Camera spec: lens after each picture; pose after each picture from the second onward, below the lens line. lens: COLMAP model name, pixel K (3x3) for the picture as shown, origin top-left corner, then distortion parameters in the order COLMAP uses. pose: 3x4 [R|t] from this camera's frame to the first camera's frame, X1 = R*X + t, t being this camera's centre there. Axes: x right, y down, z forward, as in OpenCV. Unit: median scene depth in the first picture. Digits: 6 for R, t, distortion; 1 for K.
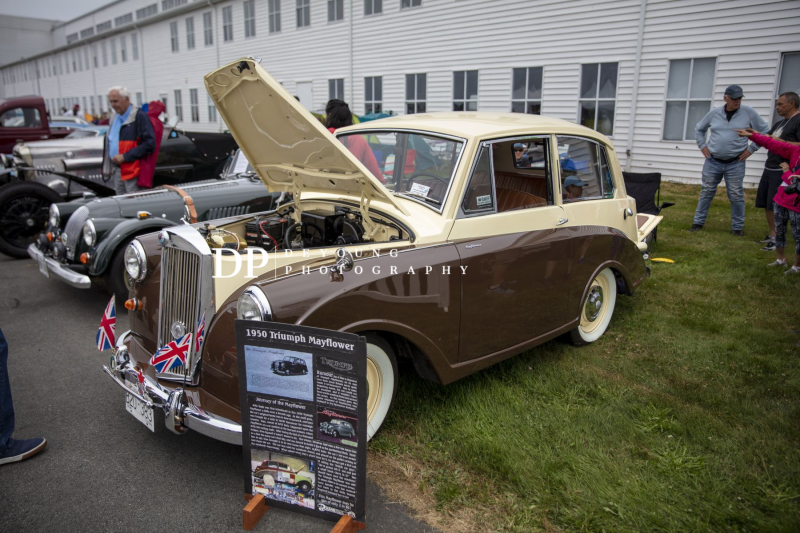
lens RADIAL K [[668.1, 0, 402.7], [0, 668.1, 264.5], [0, 0, 1]] dist [-0.029374, 0.031470]
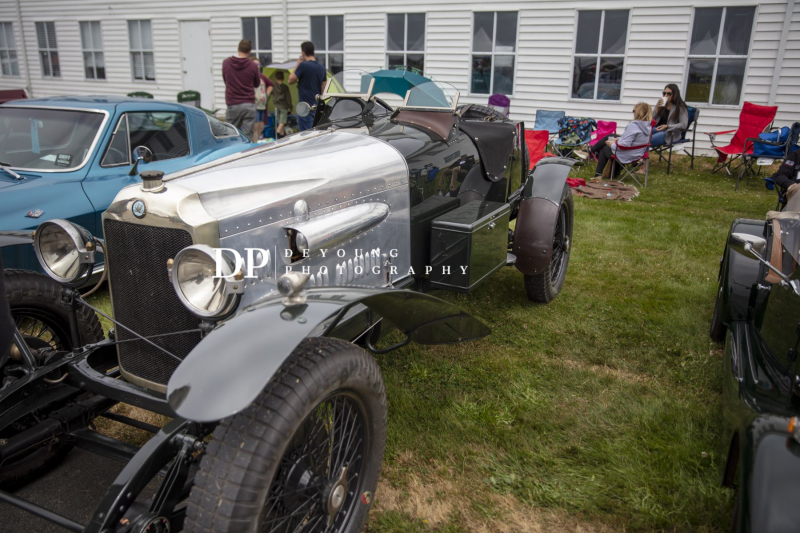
lens RADIAL K [[668.1, 0, 401.0], [0, 668.1, 270.8], [0, 0, 1]] dist [-0.029374, 0.031470]
pose [[0.924563, -0.099756, 0.367740, -0.245863], [0.071294, 0.993366, 0.090225, -0.068418], [-0.374301, -0.057201, 0.925542, 0.290090]]
